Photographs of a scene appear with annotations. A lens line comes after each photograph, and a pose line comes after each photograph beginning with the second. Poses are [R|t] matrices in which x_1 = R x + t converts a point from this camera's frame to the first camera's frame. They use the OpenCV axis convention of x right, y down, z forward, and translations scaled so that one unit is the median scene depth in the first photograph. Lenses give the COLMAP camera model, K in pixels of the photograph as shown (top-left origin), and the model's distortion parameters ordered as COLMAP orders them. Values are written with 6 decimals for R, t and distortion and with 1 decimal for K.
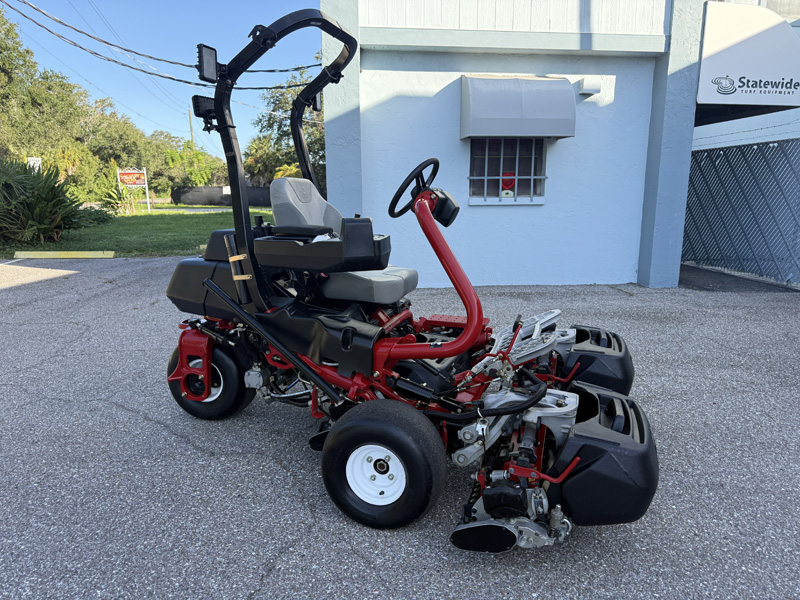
lens RADIAL K [[561.2, 0, 399.3], [0, 561.2, 305.5], [0, 0, 1]] dist [0.031588, -0.038991]
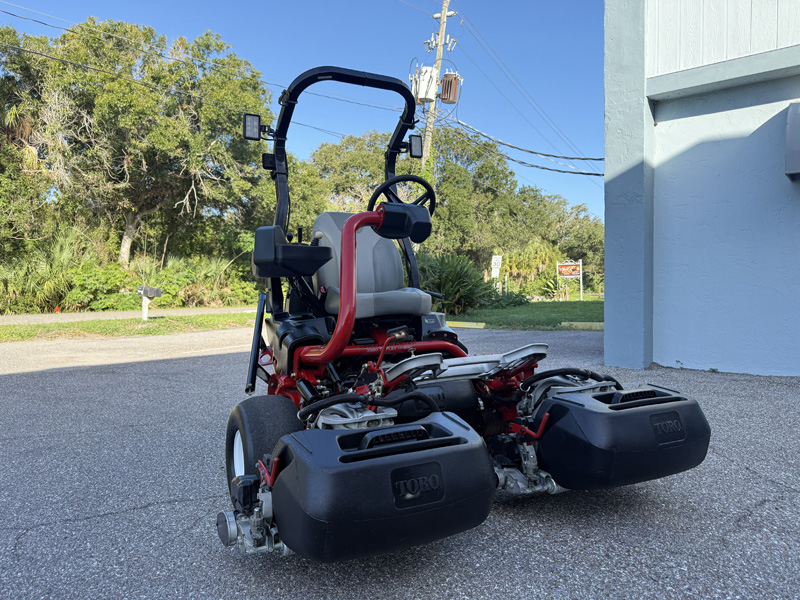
lens RADIAL K [[561.2, 0, 399.3], [0, 561.2, 305.5], [0, 0, 1]] dist [0.031588, -0.038991]
pose [[0.709057, 0.019886, -0.704870, 0.279694], [-0.136883, 0.984469, -0.109922, 0.027744], [0.691737, 0.174426, 0.700767, 0.124485]]
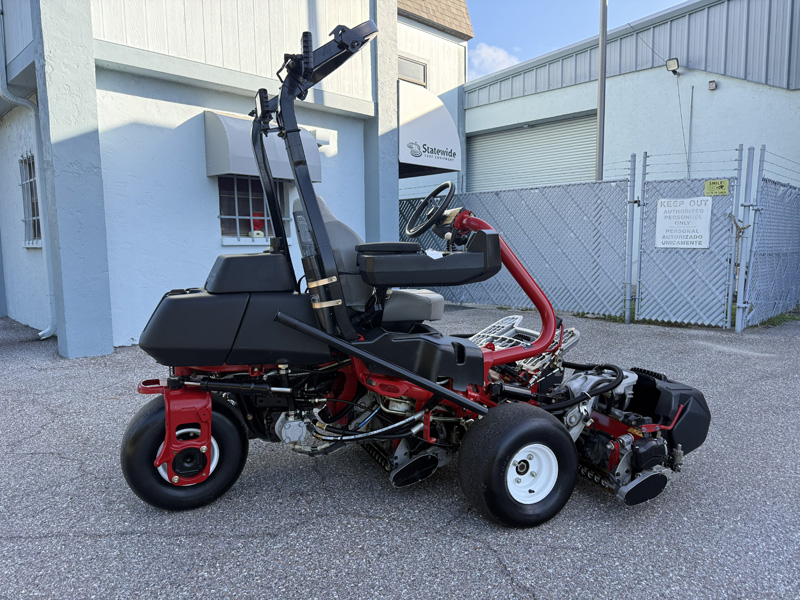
lens RADIAL K [[560.8, 0, 400.8], [0, 560.8, 311.1], [0, 0, 1]] dist [0.019650, -0.036151]
pose [[0.766987, -0.082056, 0.636395, -0.264003], [0.132497, 0.990668, -0.031950, 0.000982], [-0.627834, 0.108825, 0.770702, 0.096735]]
